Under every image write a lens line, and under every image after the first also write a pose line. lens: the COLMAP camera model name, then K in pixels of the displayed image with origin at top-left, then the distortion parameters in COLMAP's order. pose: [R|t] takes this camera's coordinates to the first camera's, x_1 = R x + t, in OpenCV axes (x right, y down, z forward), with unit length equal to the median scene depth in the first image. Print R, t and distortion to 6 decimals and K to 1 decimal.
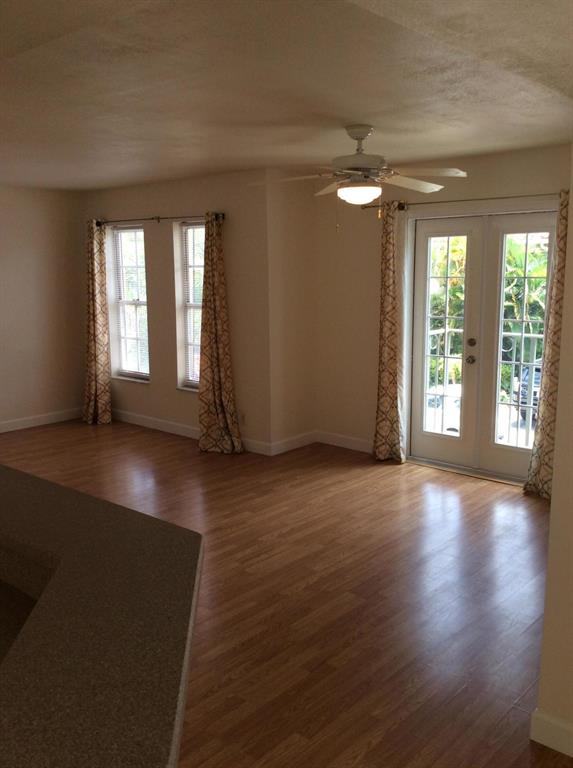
lens RADIAL K [[699.1, 0, 281.5], [0, 699.1, 379.7], [0, 0, 1]] dist [0.059576, 0.000000]
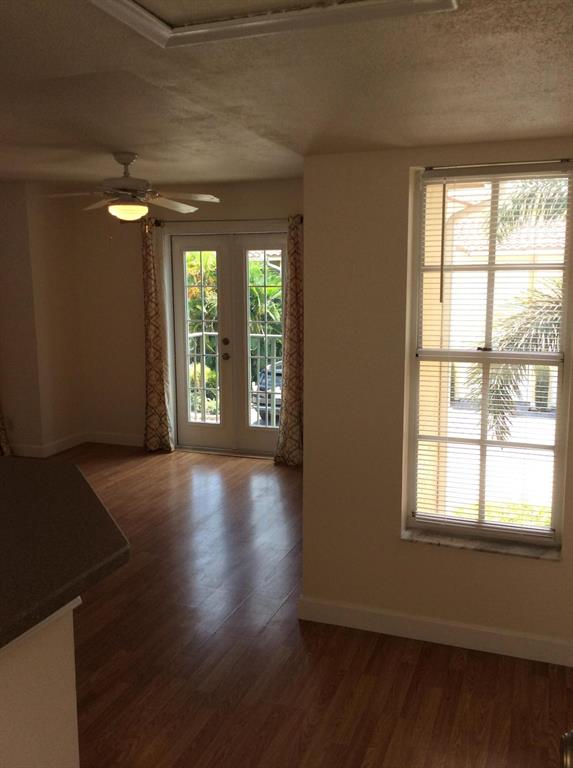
lens RADIAL K [[699.1, 0, 287.3], [0, 699.1, 385.2], [0, 0, 1]] dist [0.059576, 0.000000]
pose [[0.928826, -0.050840, 0.367011, -0.062761], [0.055940, 0.998429, -0.003264, 0.027387], [-0.366268, 0.023562, 0.930211, -0.115687]]
